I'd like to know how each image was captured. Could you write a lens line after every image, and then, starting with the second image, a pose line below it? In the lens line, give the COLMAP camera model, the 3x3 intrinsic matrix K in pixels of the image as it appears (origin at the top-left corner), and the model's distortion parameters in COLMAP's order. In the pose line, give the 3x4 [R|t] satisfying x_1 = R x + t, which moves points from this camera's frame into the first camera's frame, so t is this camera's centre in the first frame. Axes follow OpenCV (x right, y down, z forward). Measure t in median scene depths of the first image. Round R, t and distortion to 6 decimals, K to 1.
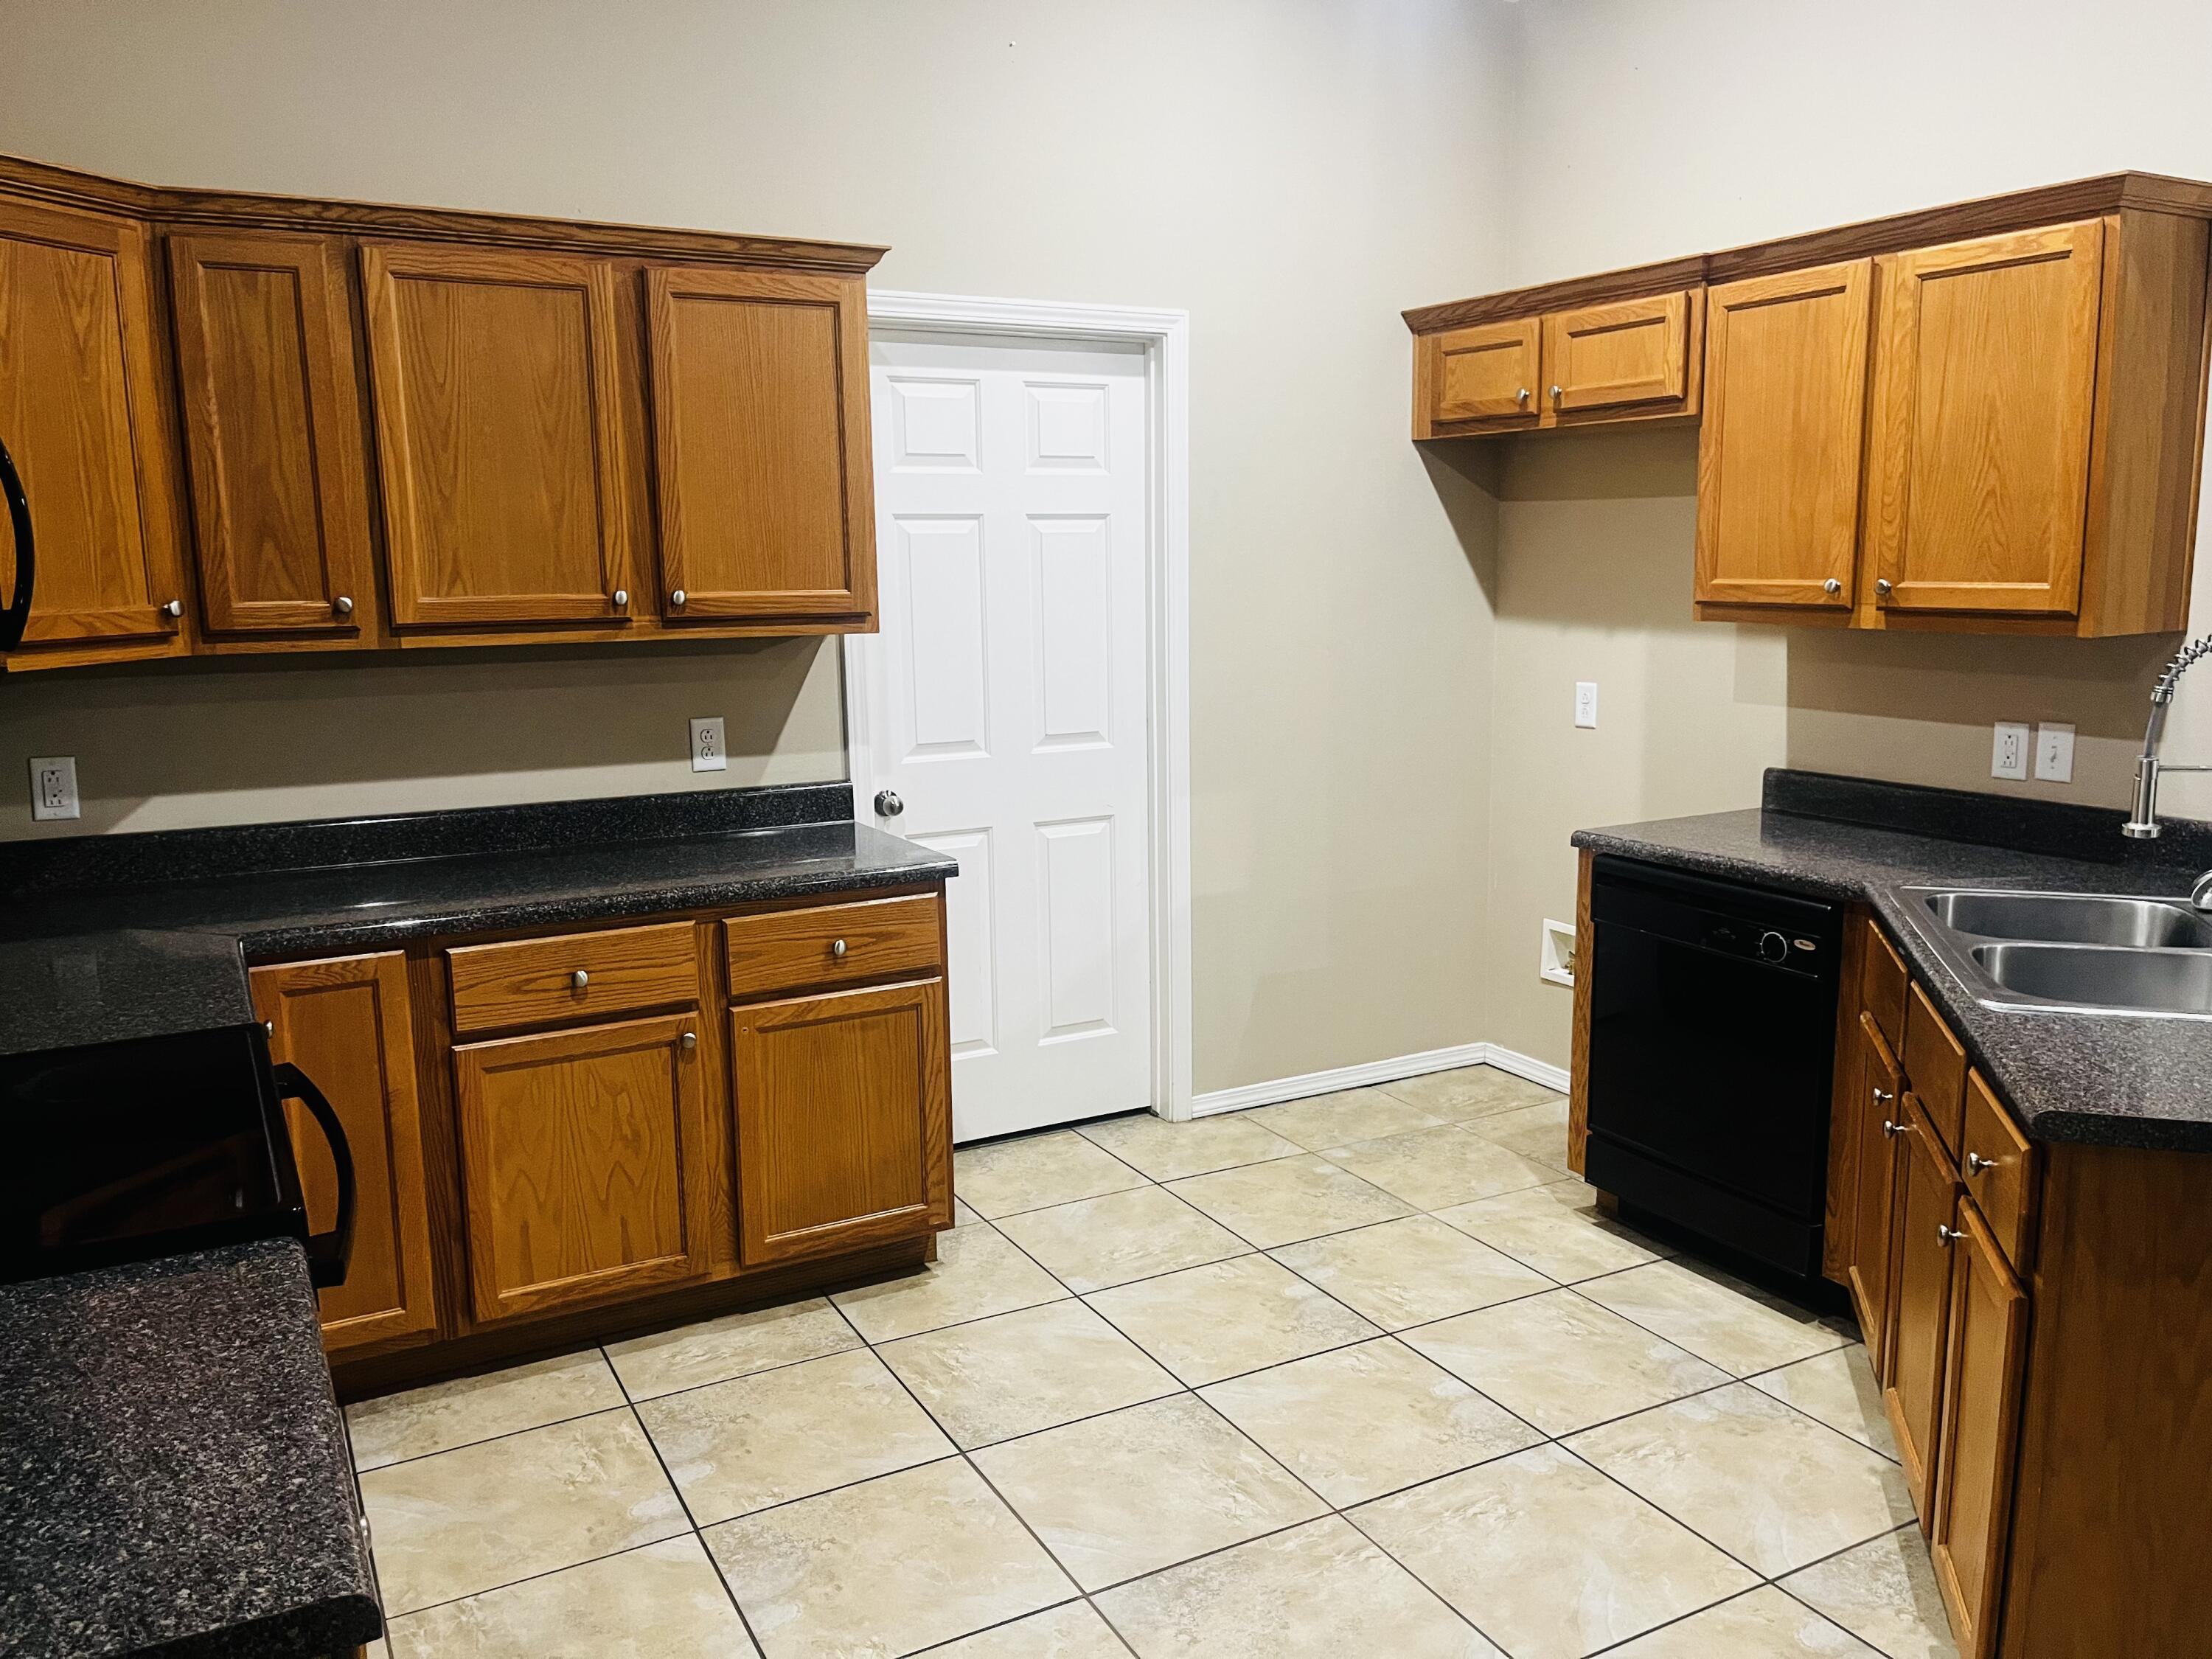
lens RADIAL K [[1680.7, 0, 1108.6], [0, 1680.7, 829.1], [0, 0, 1]] dist [0.057317, -0.080261]
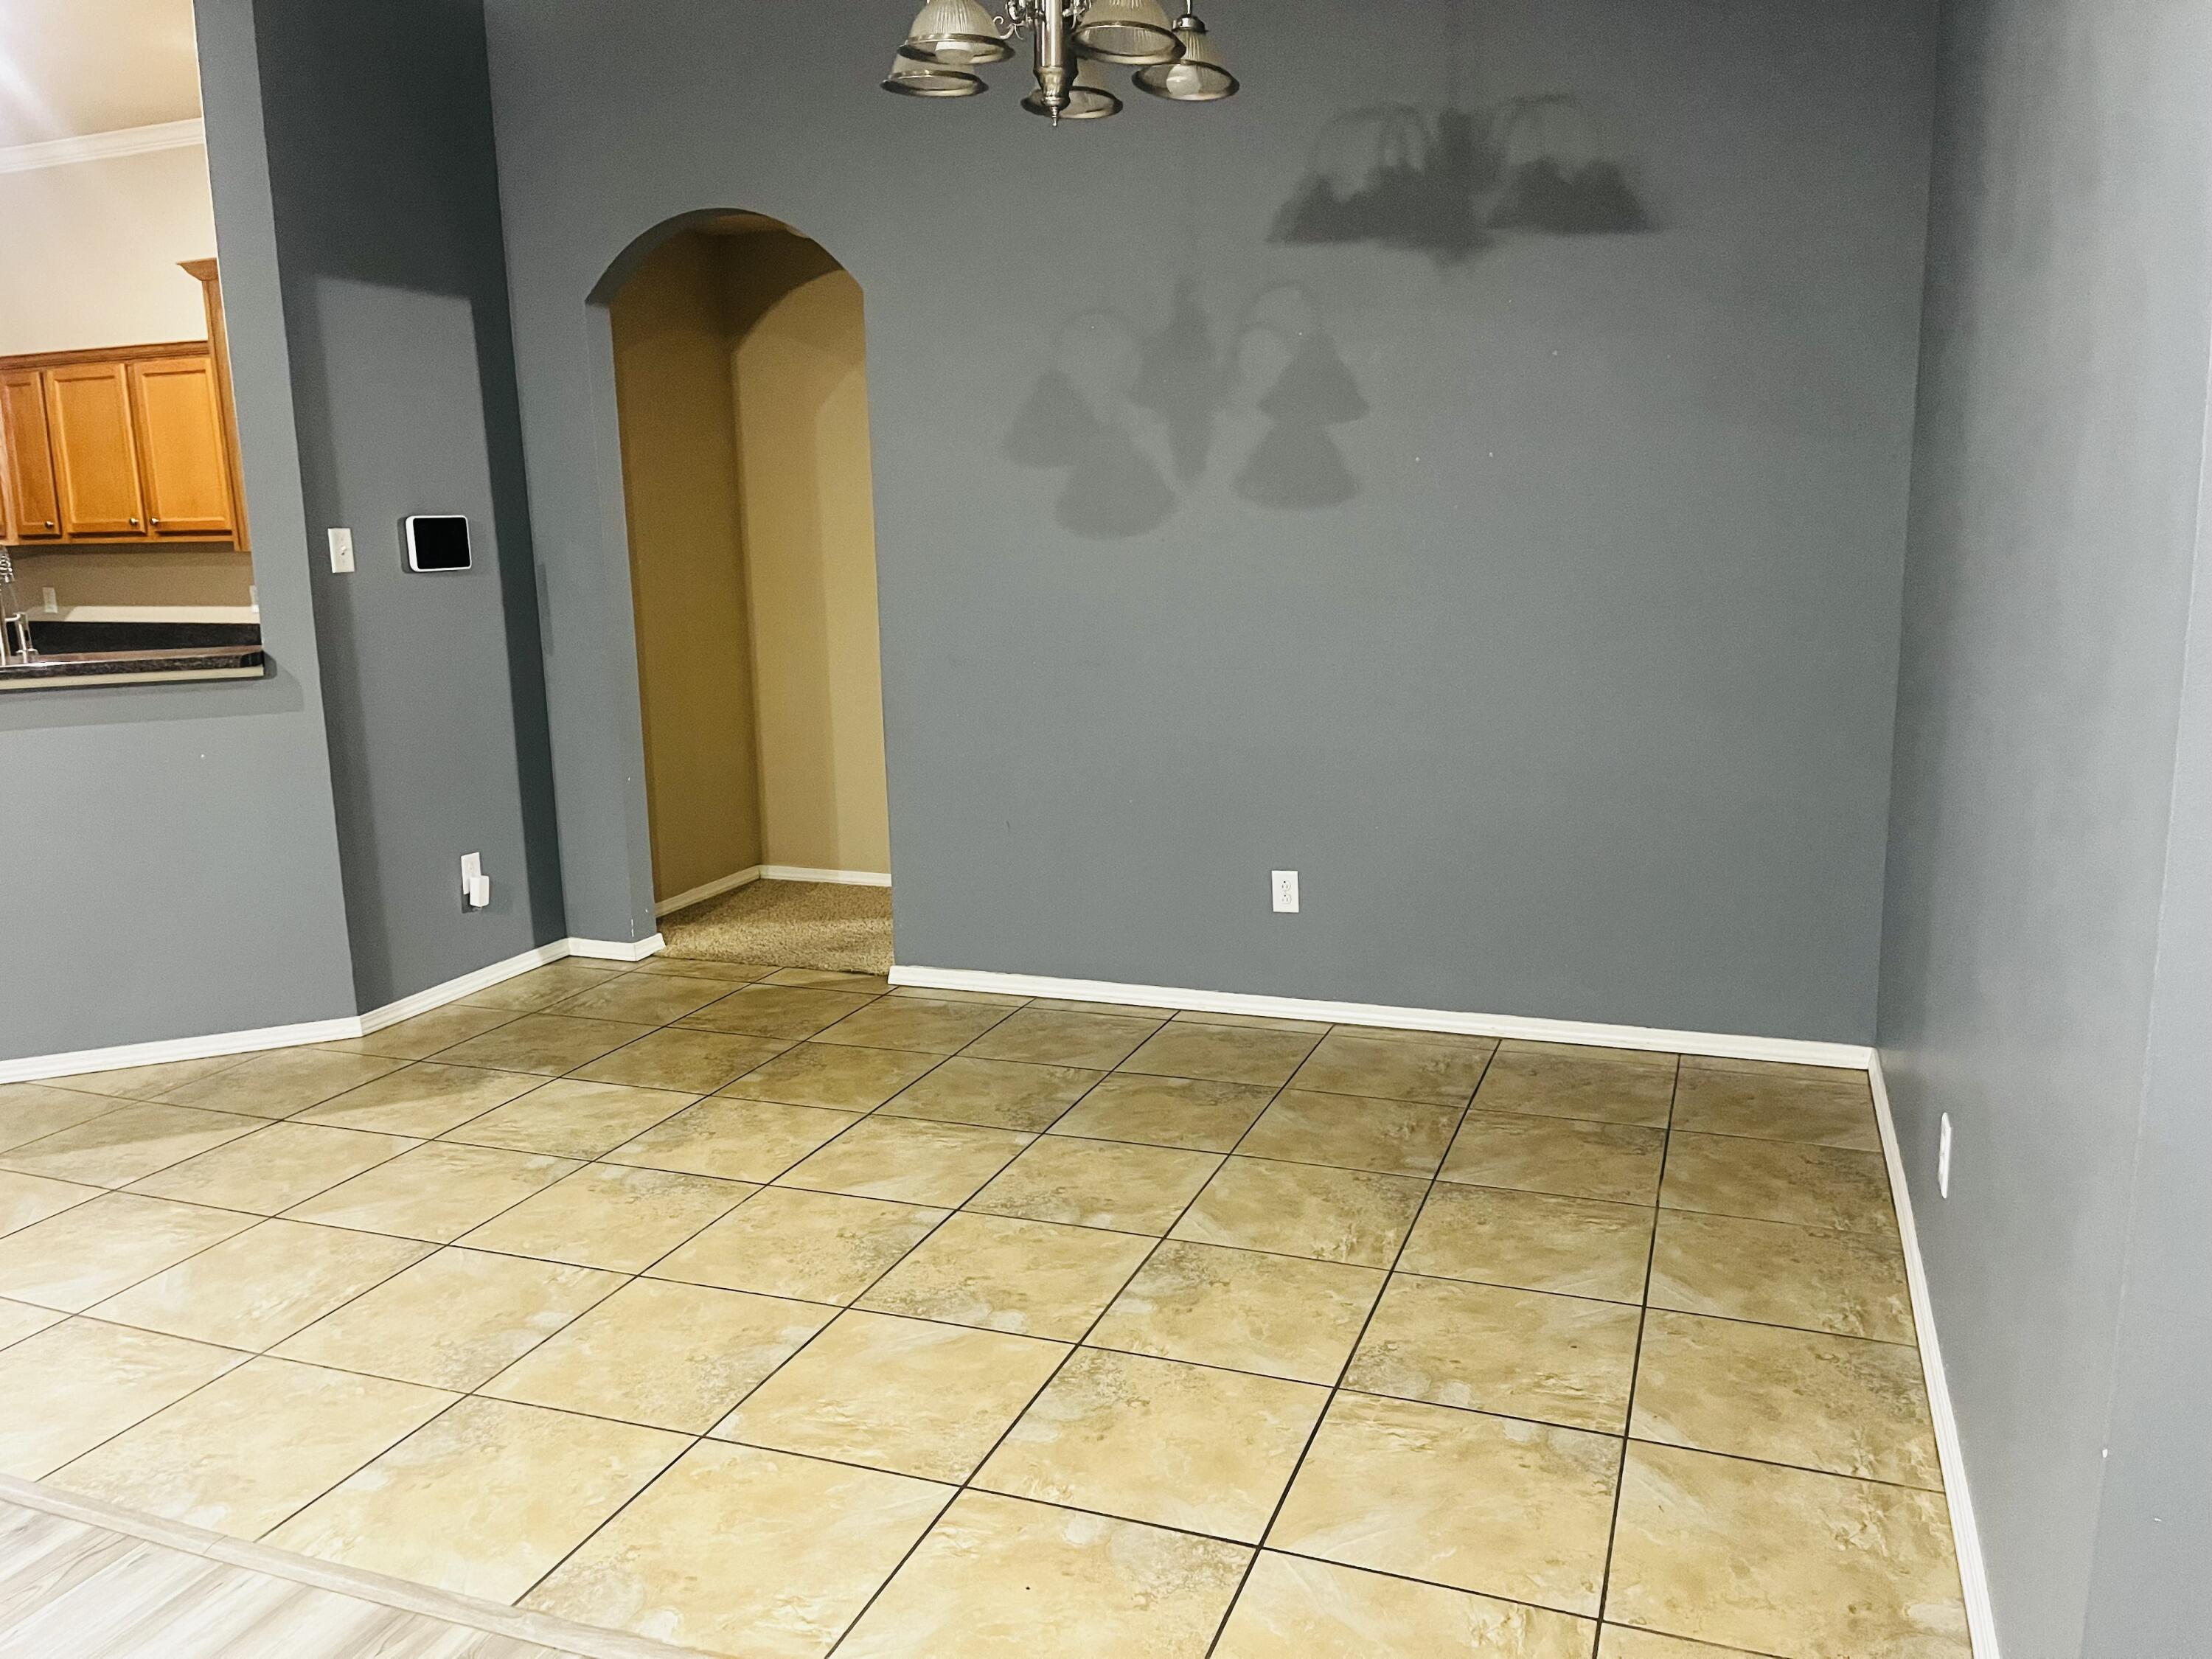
lens RADIAL K [[1680.7, 0, 1128.3], [0, 1680.7, 810.0], [0, 0, 1]] dist [0.057317, -0.080261]
pose [[0.658339, 0.131296, -0.741182, 2.186037], [-0.110022, 0.990879, 0.077804, -0.083354], [0.744637, 0.030325, 0.666780, 0.534454]]
